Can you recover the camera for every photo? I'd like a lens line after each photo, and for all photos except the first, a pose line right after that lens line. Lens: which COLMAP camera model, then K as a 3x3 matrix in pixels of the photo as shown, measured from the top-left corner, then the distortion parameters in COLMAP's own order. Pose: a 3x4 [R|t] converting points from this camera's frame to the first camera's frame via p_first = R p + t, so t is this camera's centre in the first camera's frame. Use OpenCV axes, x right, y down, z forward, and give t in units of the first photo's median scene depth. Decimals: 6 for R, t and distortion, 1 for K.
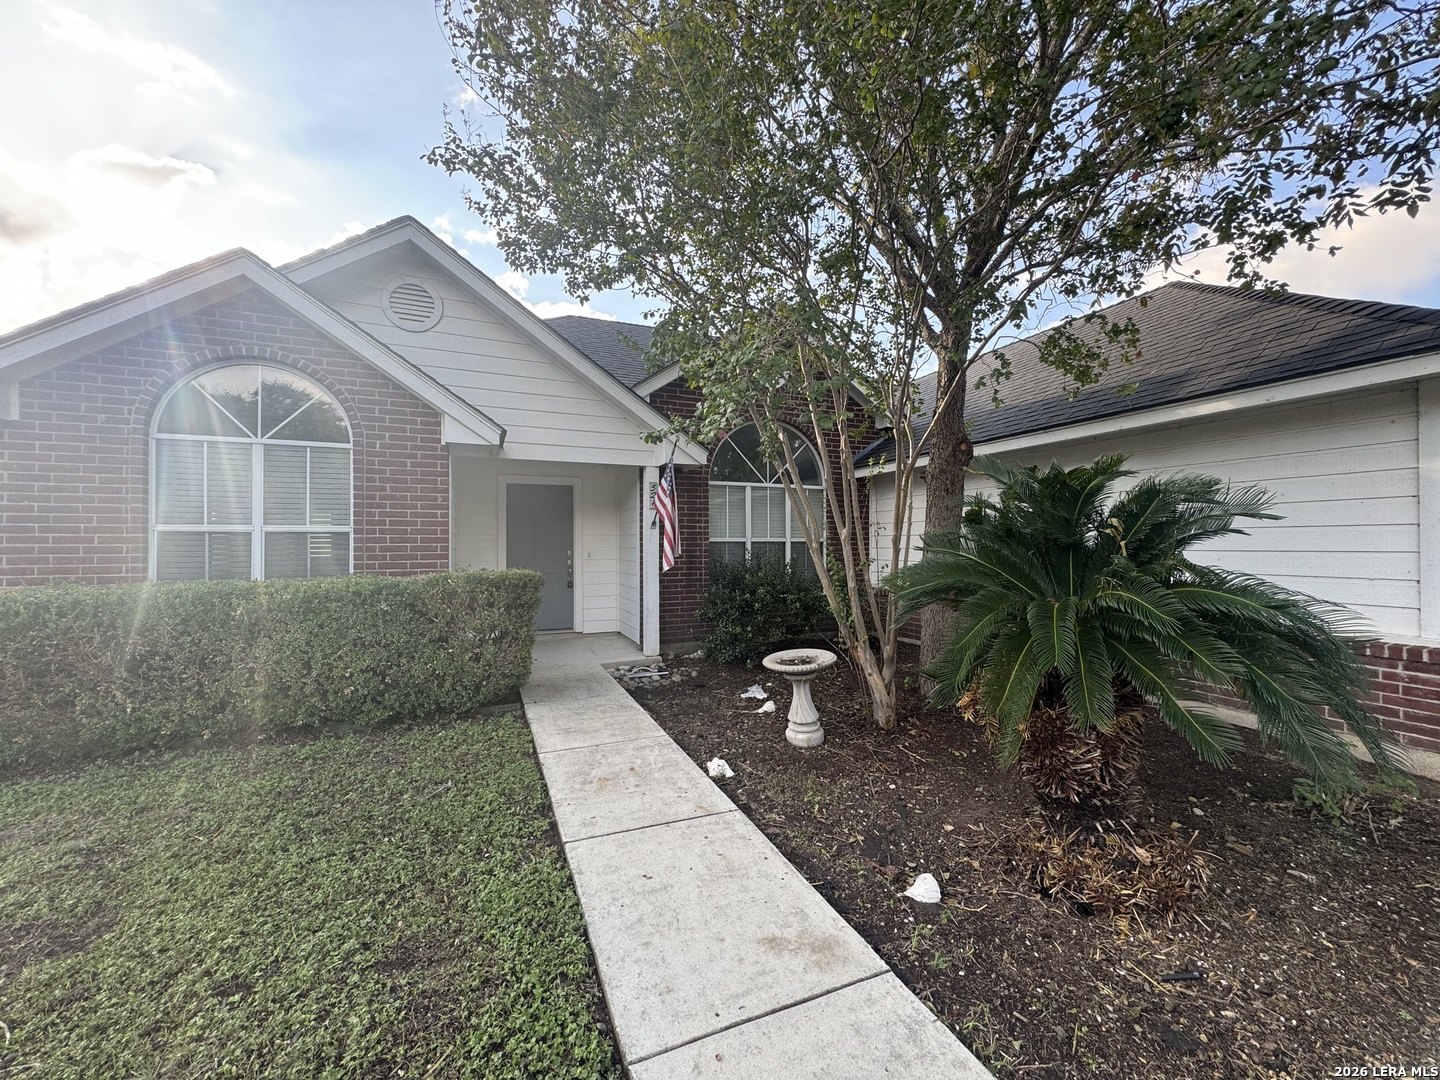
lens RADIAL K [[577.6, 0, 720.0], [0, 577.6, 540.0], [0, 0, 1]] dist [-0.001841, -0.000136]
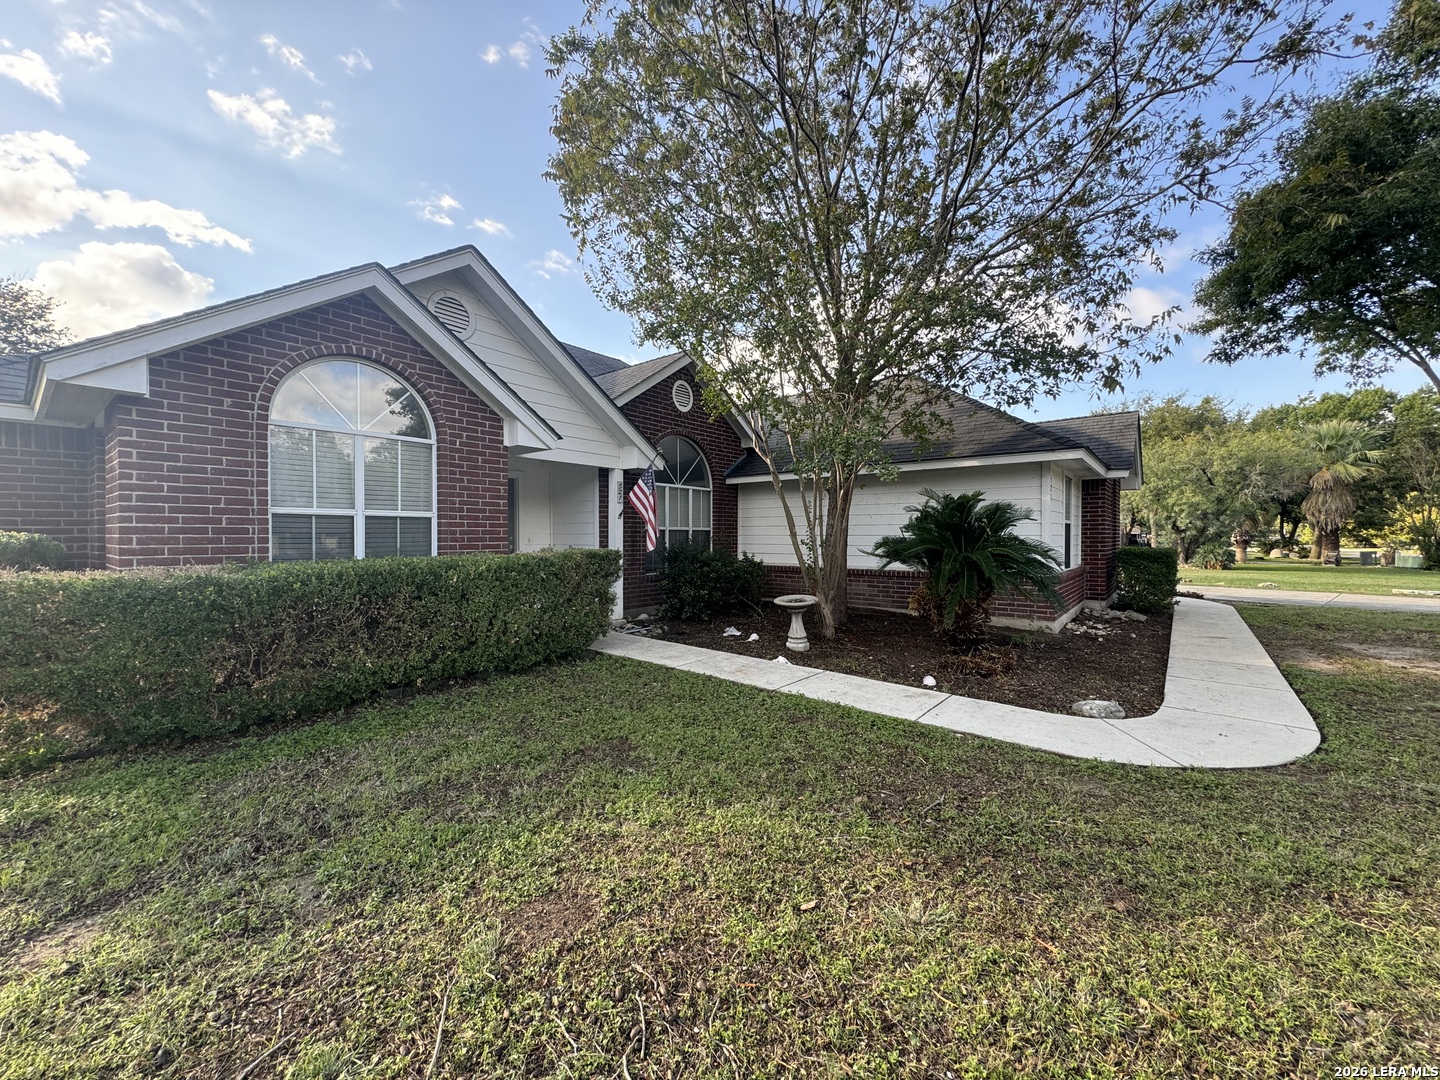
lens RADIAL K [[573.2, 0, 720.0], [0, 573.2, 540.0], [0, 0, 1]] dist [0.001029, 0.000003]
pose [[0.878527, -0.000669, 0.477692, -0.782631], [-0.006616, 0.999886, 0.013569, 0.014023], [-0.477647, -0.015081, 0.878422, -0.312984]]
